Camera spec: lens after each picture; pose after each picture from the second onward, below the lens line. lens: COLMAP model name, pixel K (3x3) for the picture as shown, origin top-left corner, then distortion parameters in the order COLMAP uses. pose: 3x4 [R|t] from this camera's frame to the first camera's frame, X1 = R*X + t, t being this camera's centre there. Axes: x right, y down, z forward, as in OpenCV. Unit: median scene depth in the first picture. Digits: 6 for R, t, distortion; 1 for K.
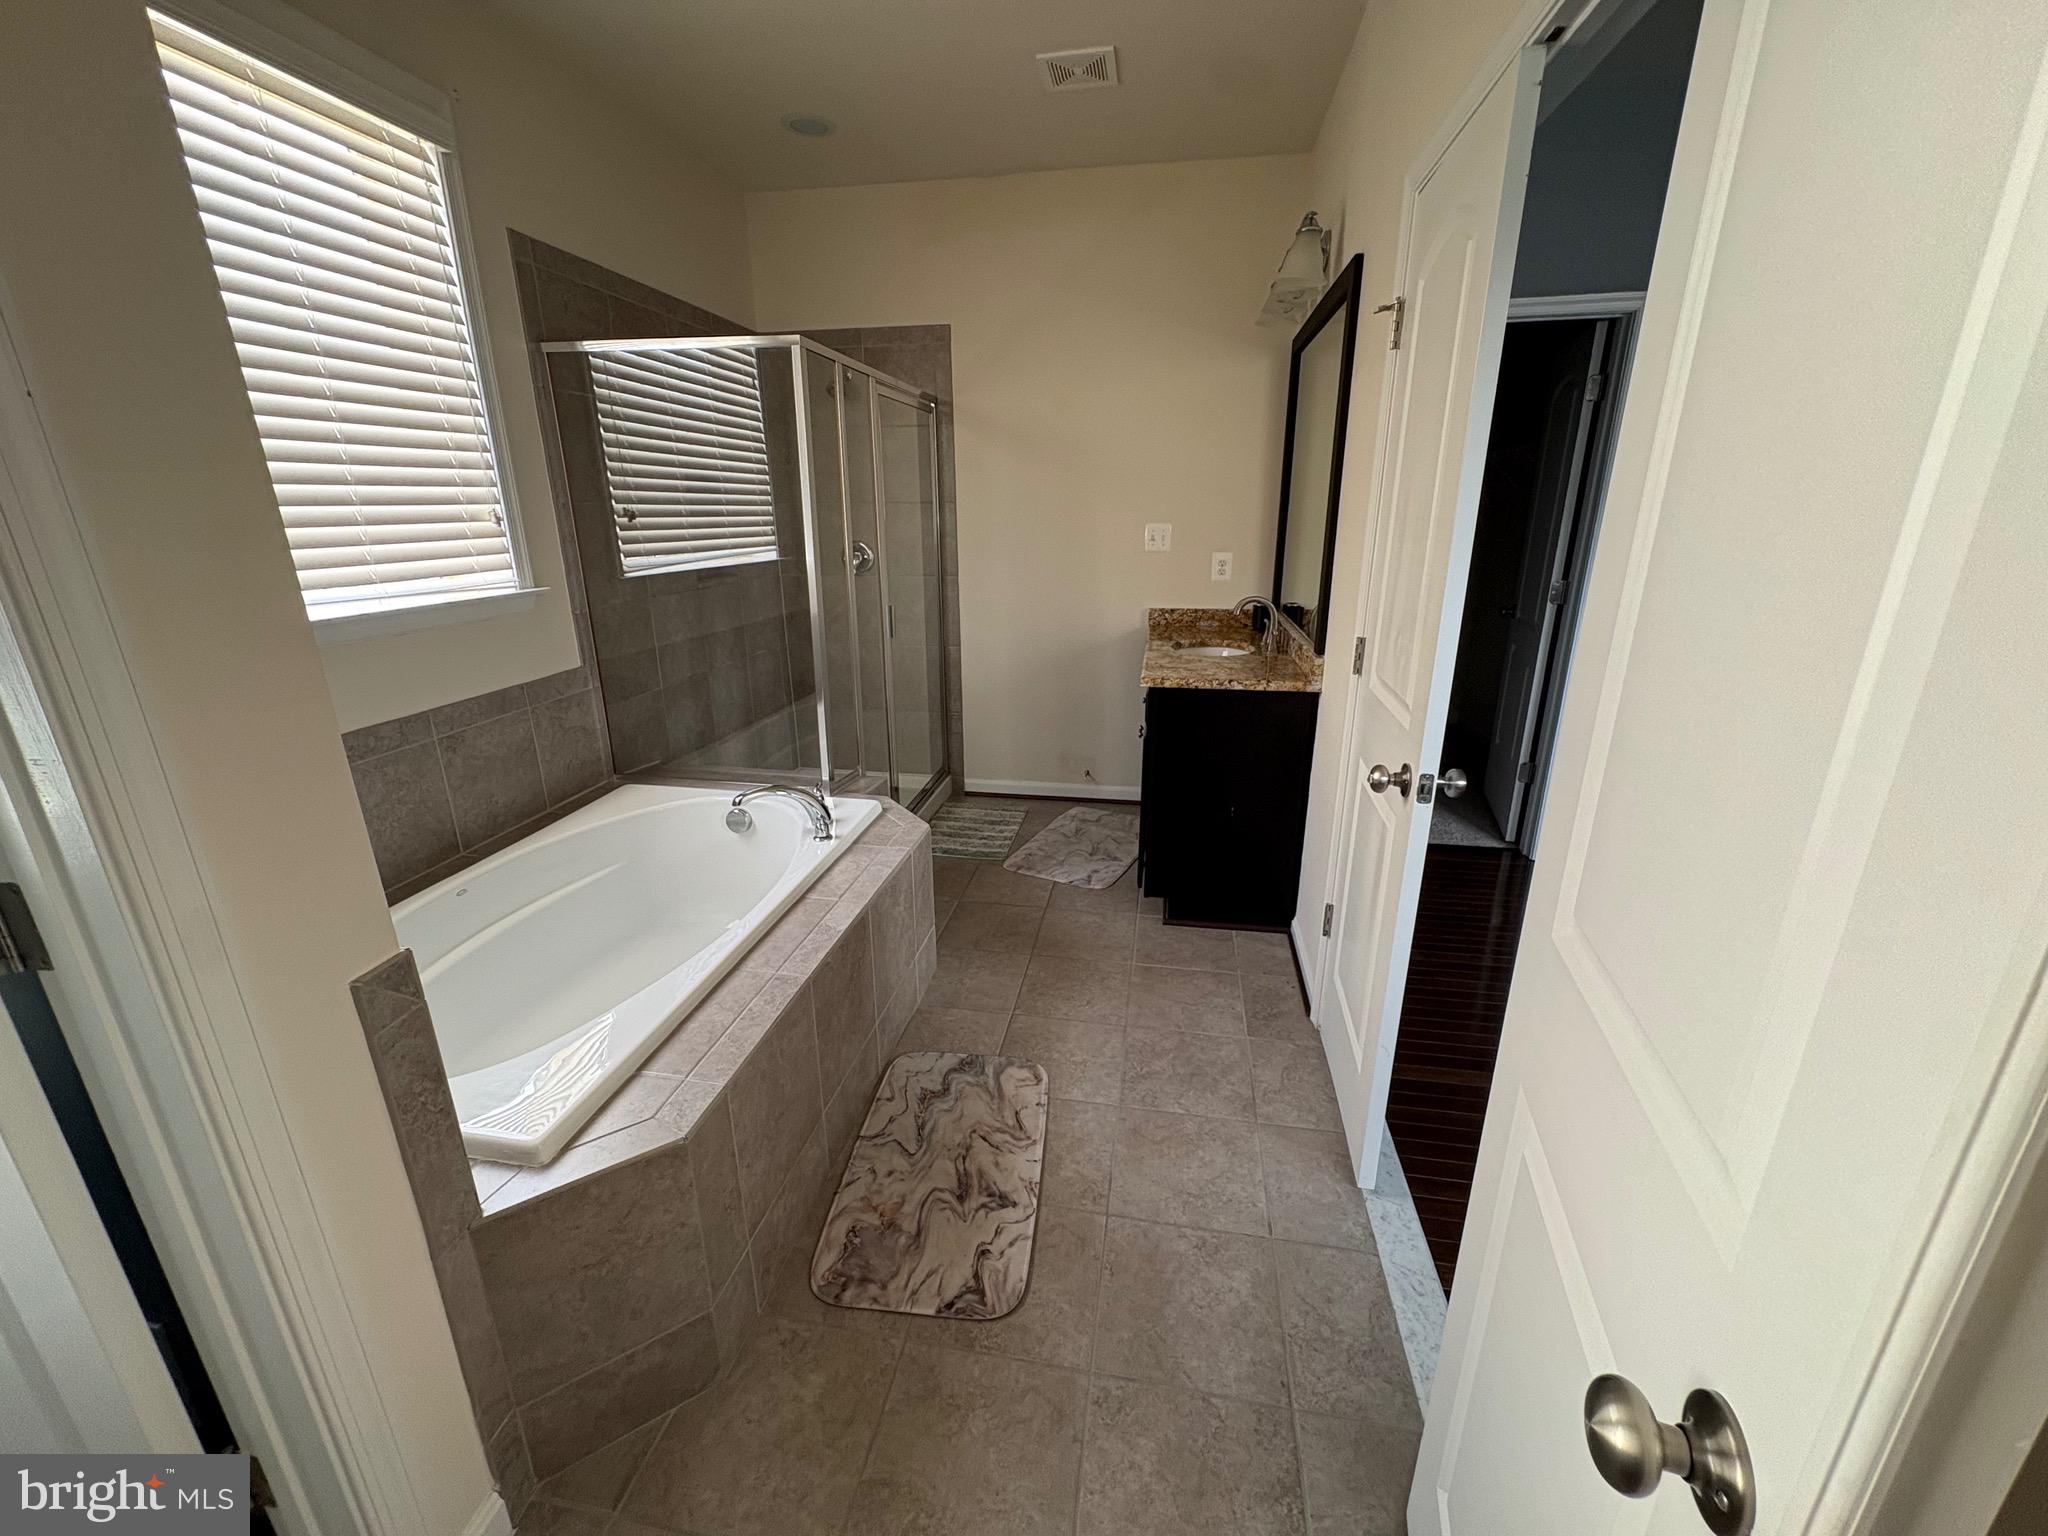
lens RADIAL K [[821.3, 0, 1023.7], [0, 821.3, 763.8], [0, 0, 1]] dist [-0.000410, -0.000012]
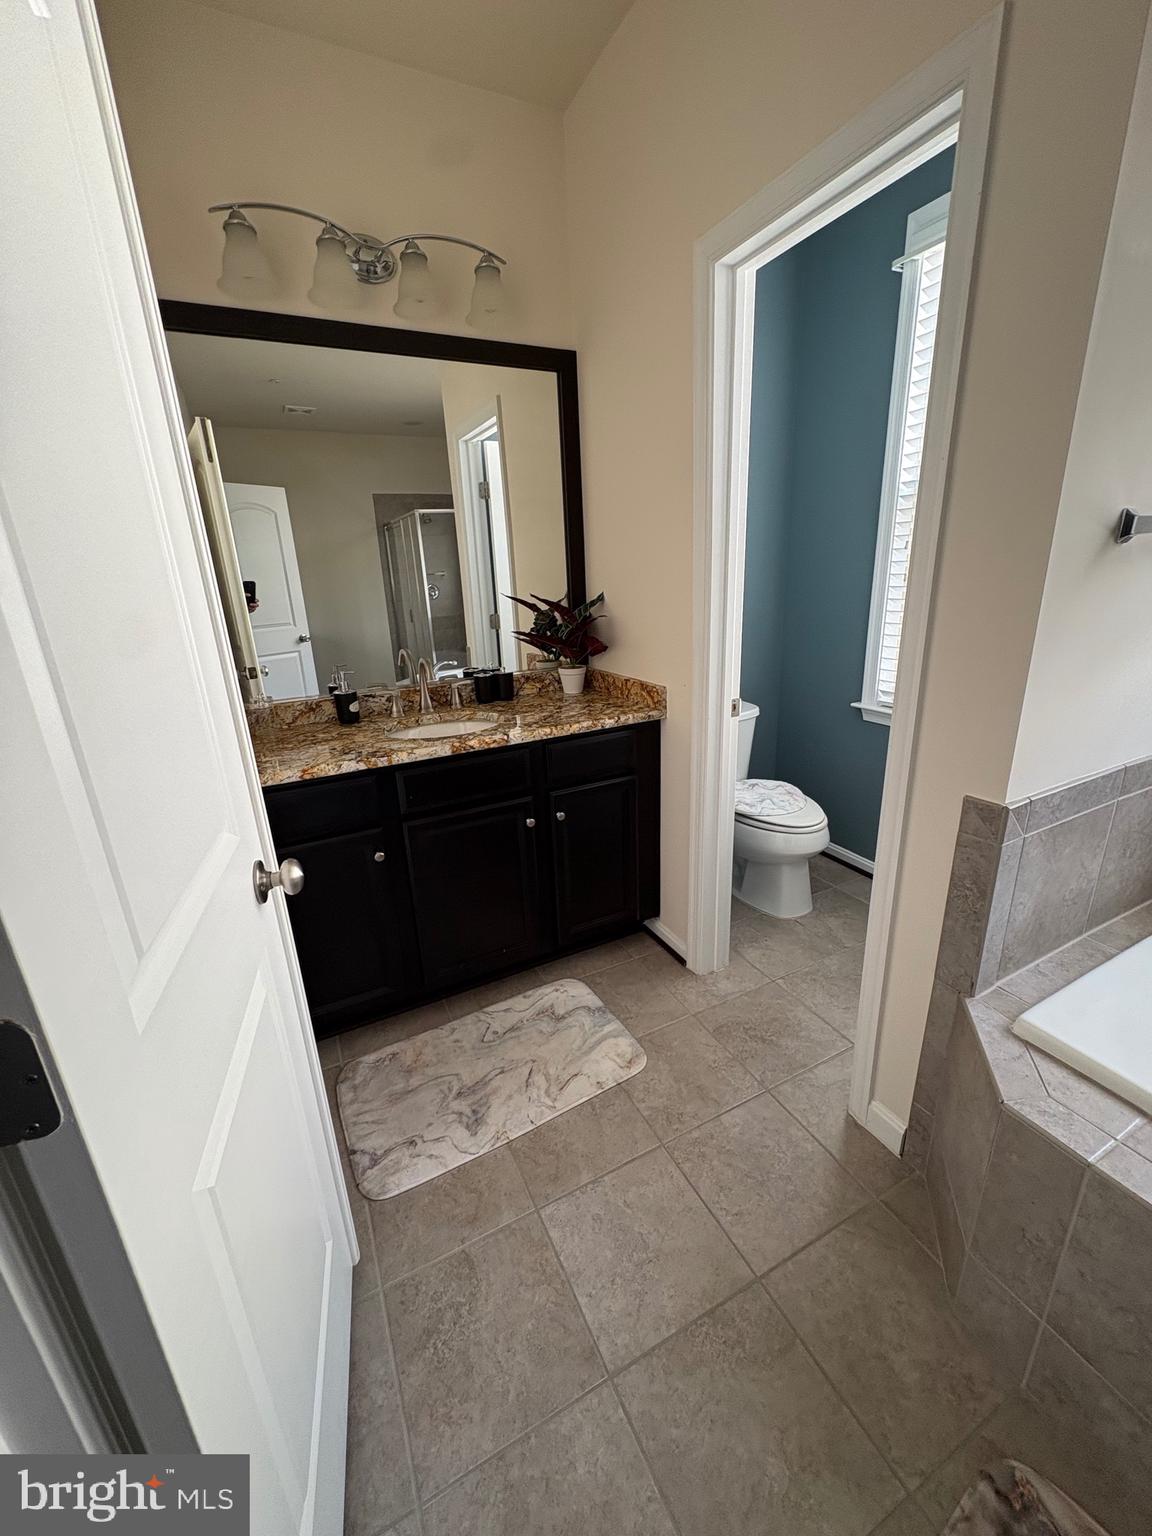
lens RADIAL K [[615.9, 0, 580.7], [0, 615.9, 761.8], [0, 0, 1]] dist [-0.000410, -0.000012]
pose [[-0.802550, 0.227053, -0.551689, 0.357333], [-0.132941, 0.833429, 0.536398, -0.262752], [0.581584, 0.503828, -0.638684, 0.960252]]
